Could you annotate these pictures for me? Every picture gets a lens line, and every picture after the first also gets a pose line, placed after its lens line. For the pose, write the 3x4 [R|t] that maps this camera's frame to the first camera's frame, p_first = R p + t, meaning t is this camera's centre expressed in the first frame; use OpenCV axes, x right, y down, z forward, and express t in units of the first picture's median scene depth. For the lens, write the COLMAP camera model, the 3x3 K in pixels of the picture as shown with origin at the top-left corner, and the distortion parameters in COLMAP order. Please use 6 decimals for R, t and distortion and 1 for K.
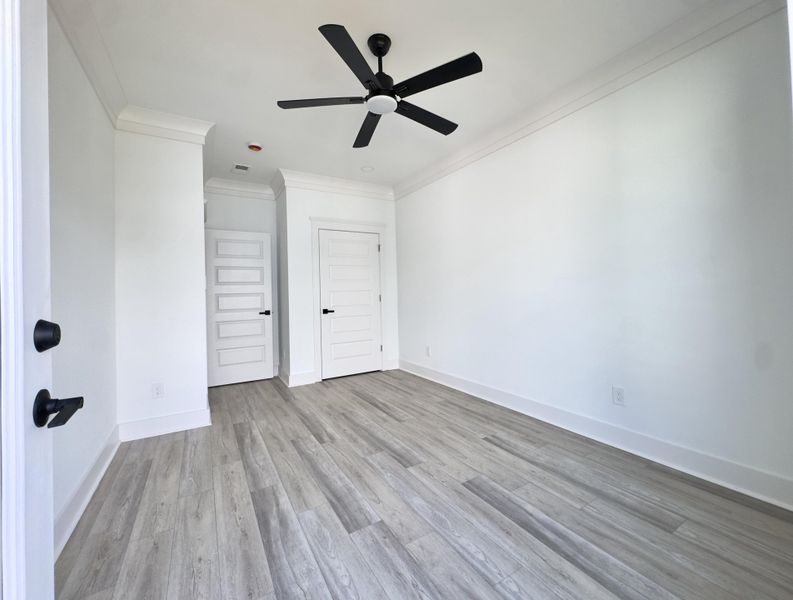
lens RADIAL K [[316.8, 0, 396.5], [0, 316.8, 300.0], [0, 0, 1]] dist [-0.002618, -0.000086]
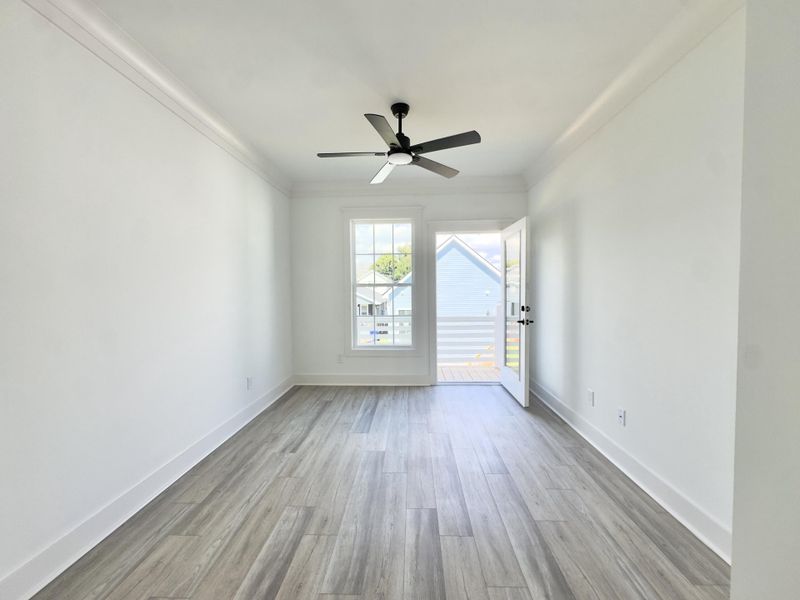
lens RADIAL K [[319.4, 0, 400.0], [0, 319.4, 300.0], [0, 0, 1]] dist [-0.001628, 0.000024]
pose [[-0.831827, 0.014349, 0.554850, -0.634851], [0.043483, 0.998278, 0.039374, -0.088773], [-0.553329, 0.056879, -0.831018, 1.749978]]
